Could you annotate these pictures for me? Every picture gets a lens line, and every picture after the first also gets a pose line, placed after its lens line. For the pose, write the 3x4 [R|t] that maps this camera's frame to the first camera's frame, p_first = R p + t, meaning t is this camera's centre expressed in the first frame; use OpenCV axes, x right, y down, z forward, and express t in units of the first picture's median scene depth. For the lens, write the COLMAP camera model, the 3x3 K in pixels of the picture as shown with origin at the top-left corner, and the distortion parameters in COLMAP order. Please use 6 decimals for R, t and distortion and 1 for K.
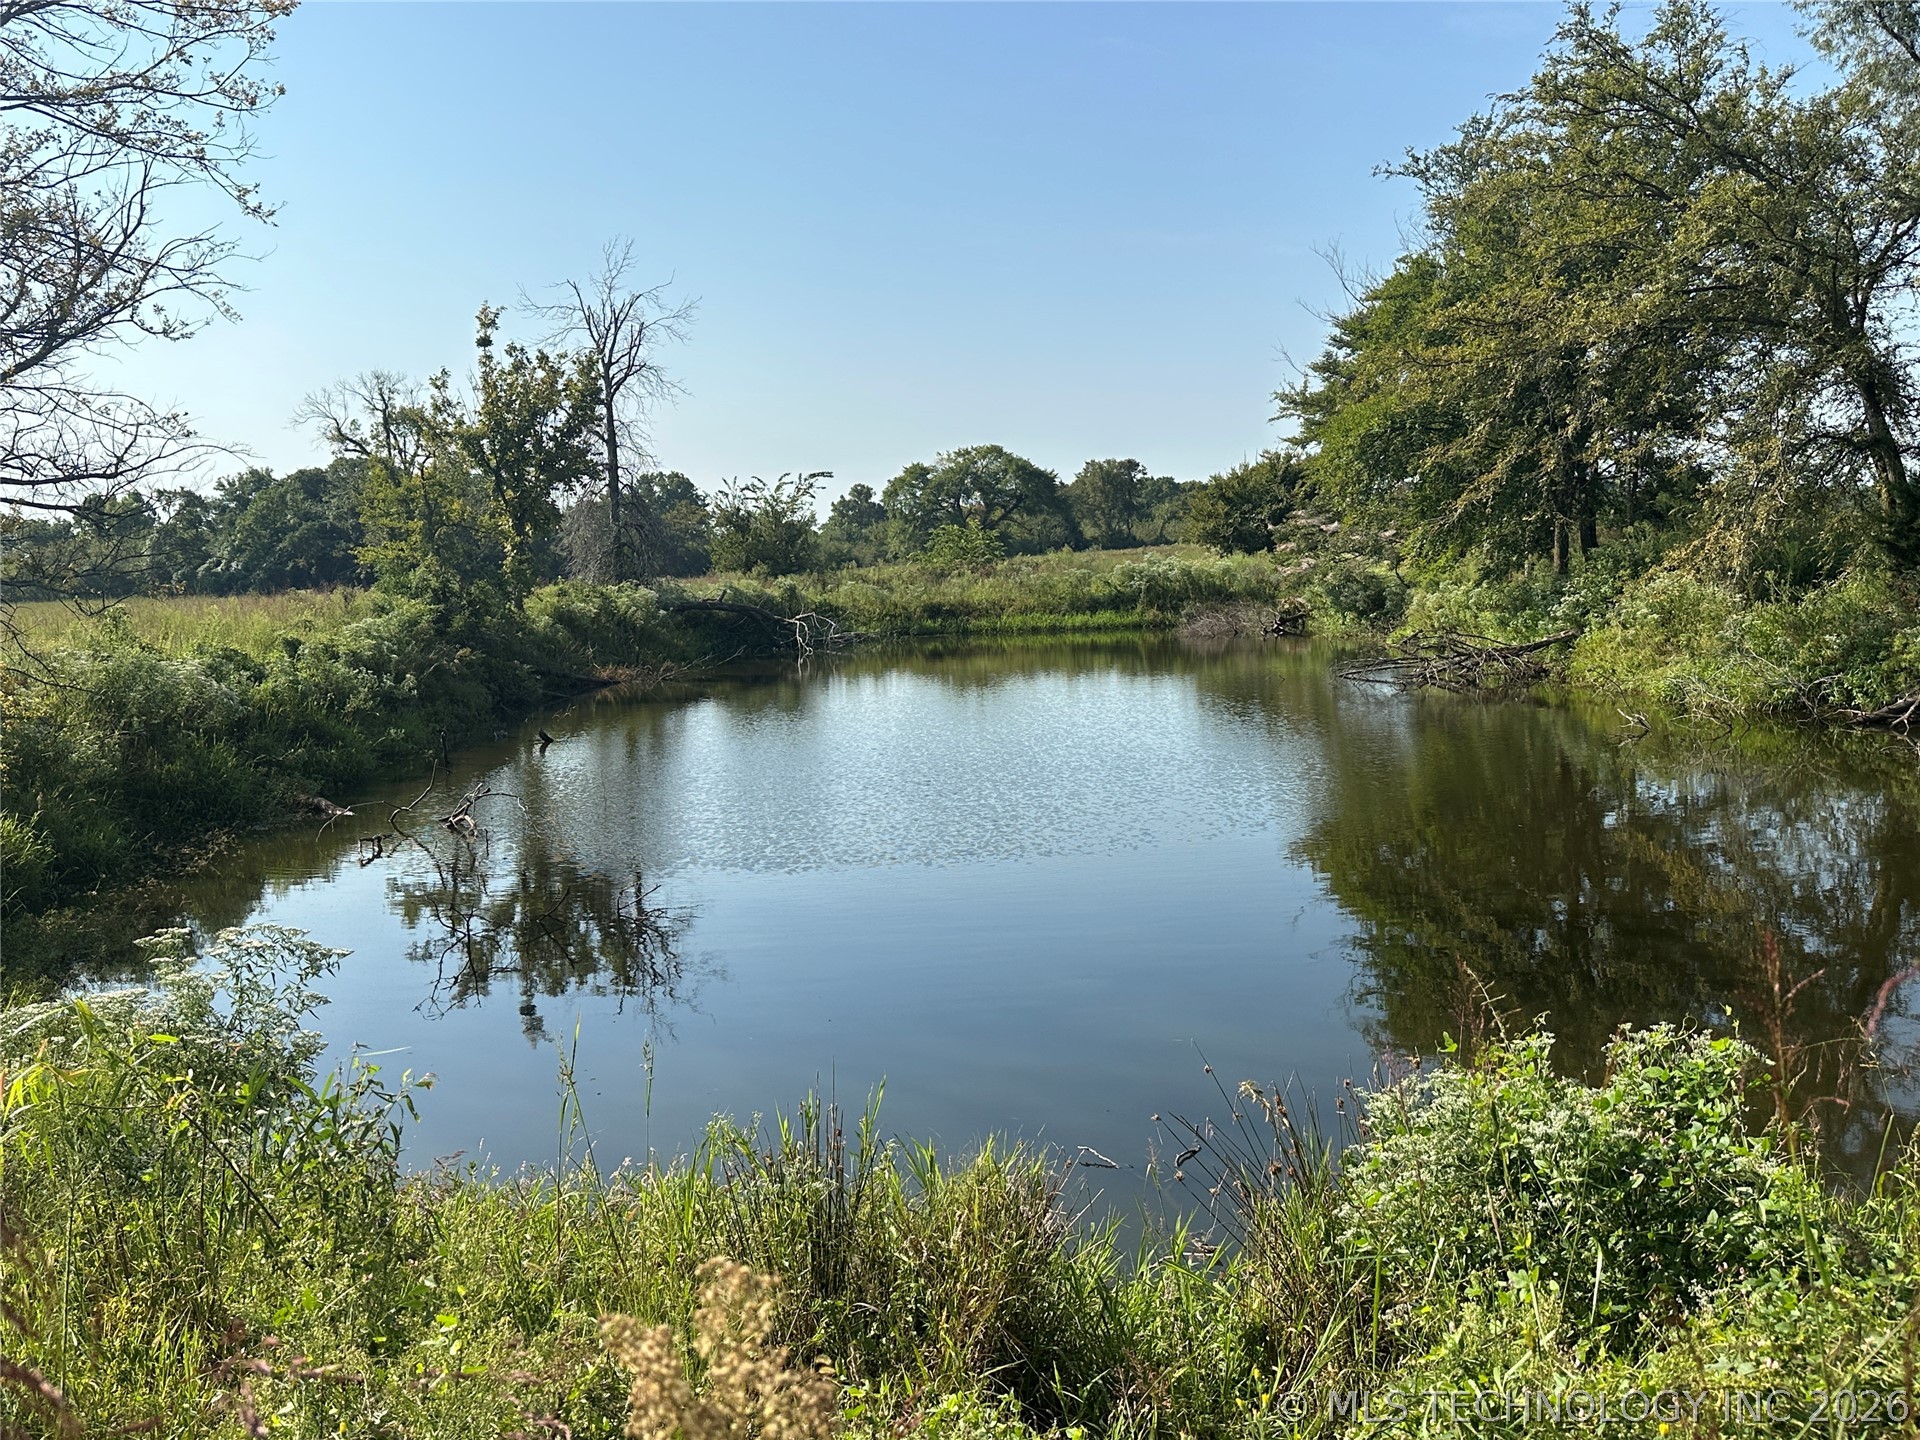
lens RADIAL K [[1703.6, 0, 962.0], [0, 1703.6, 720.1], [0, 0, 1]] dist [0.080455, -0.120287]
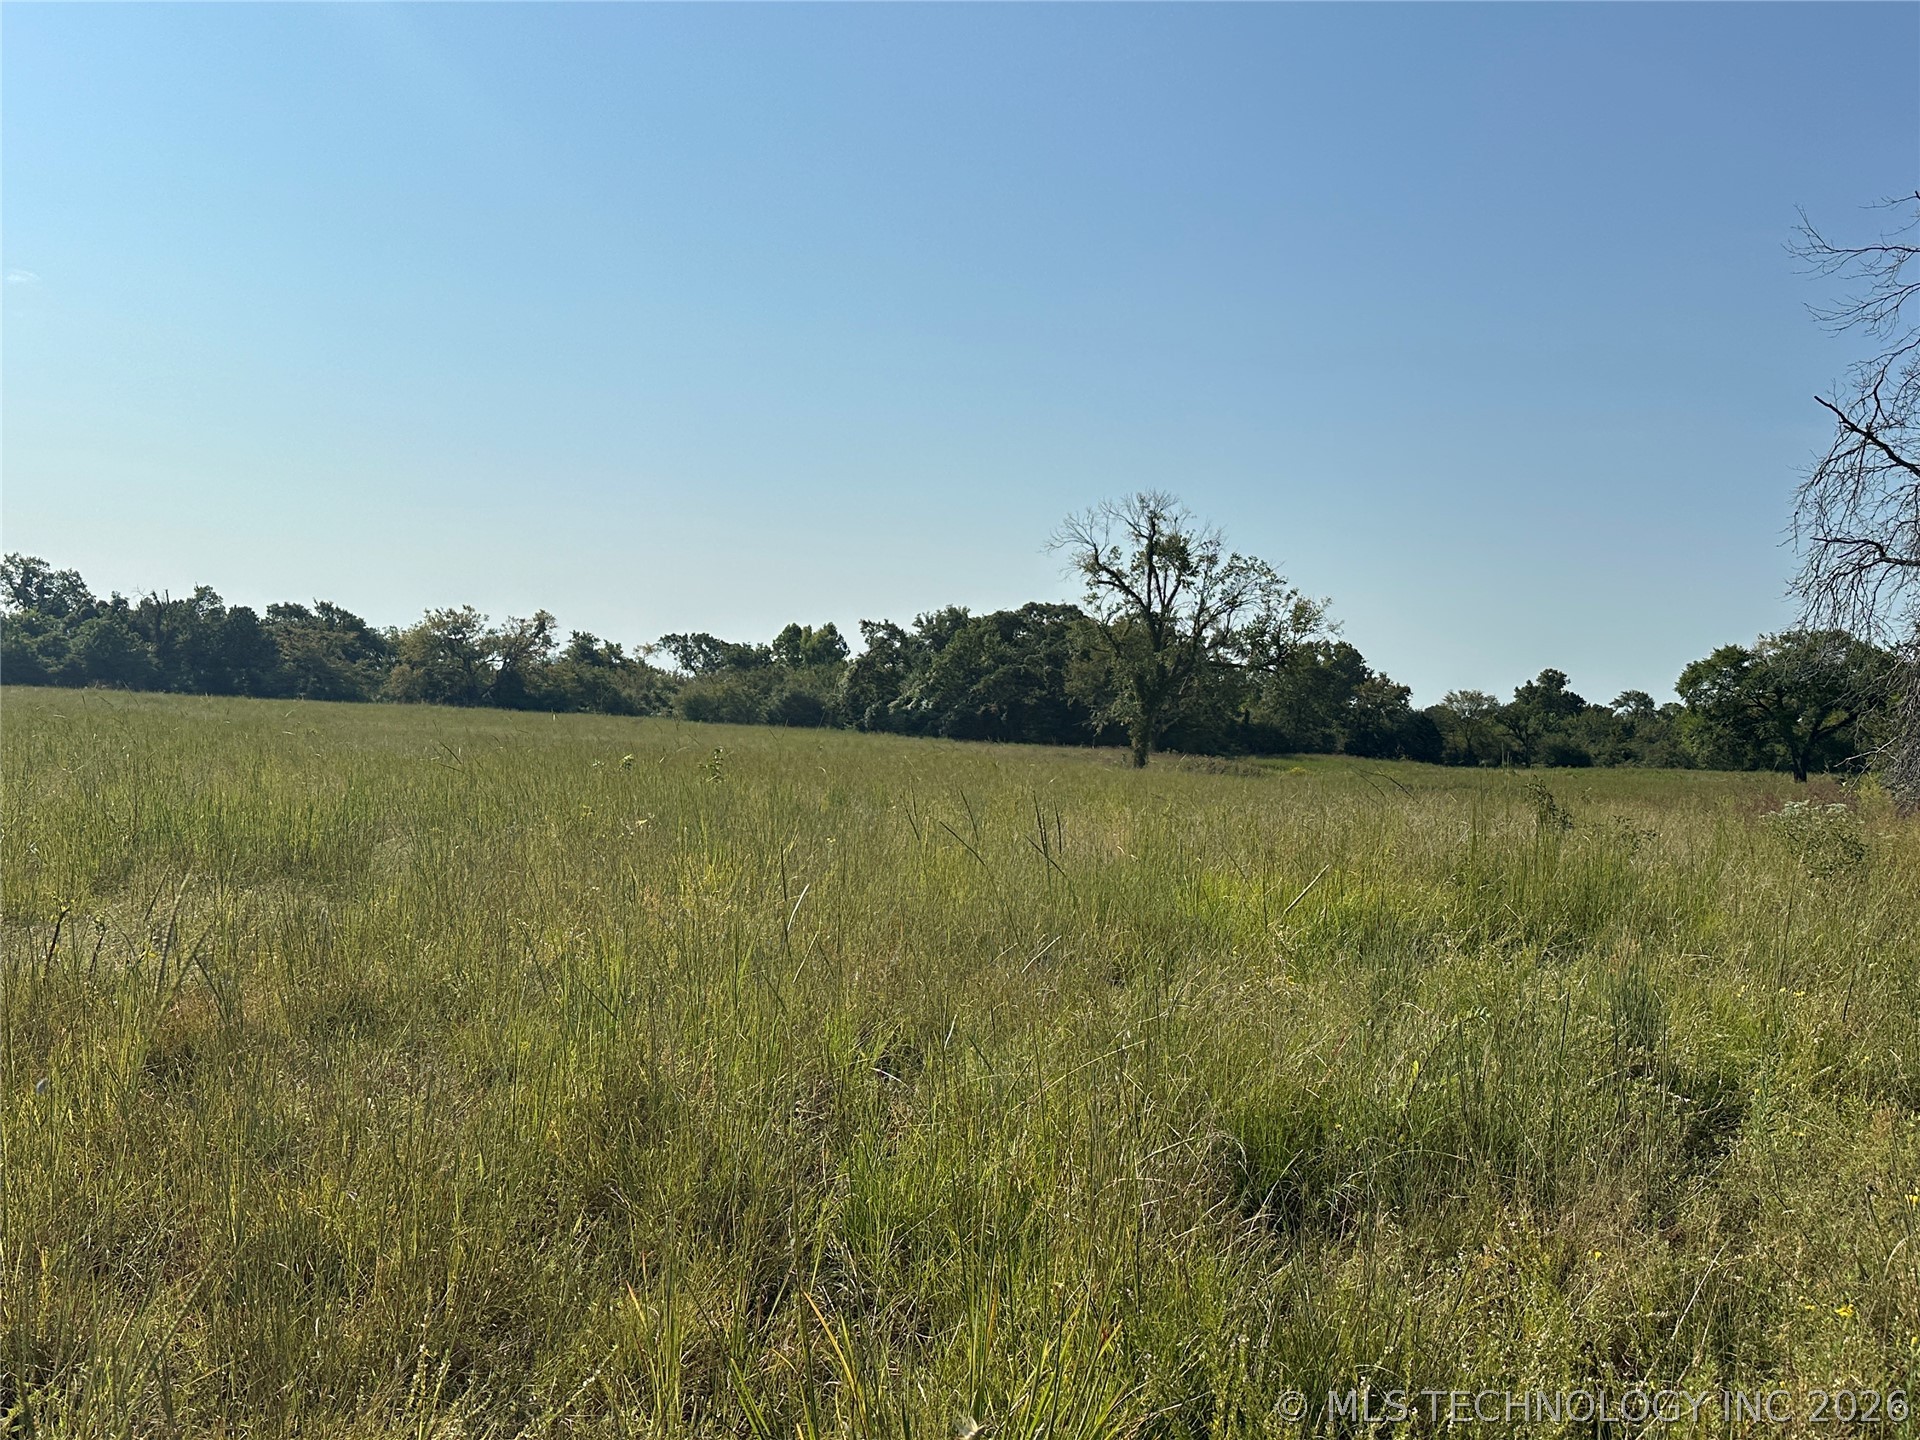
lens RADIAL K [[1703.6, 0, 957.7], [0, 1703.6, 721.1], [0, 0, 1]] dist [0.080455, -0.120287]
pose [[0.935439, 0.085907, -0.342891, -0.083635], [-0.119460, 0.989776, -0.077923, -0.009637], [0.332691, 0.113854, 0.936138, 0.126827]]
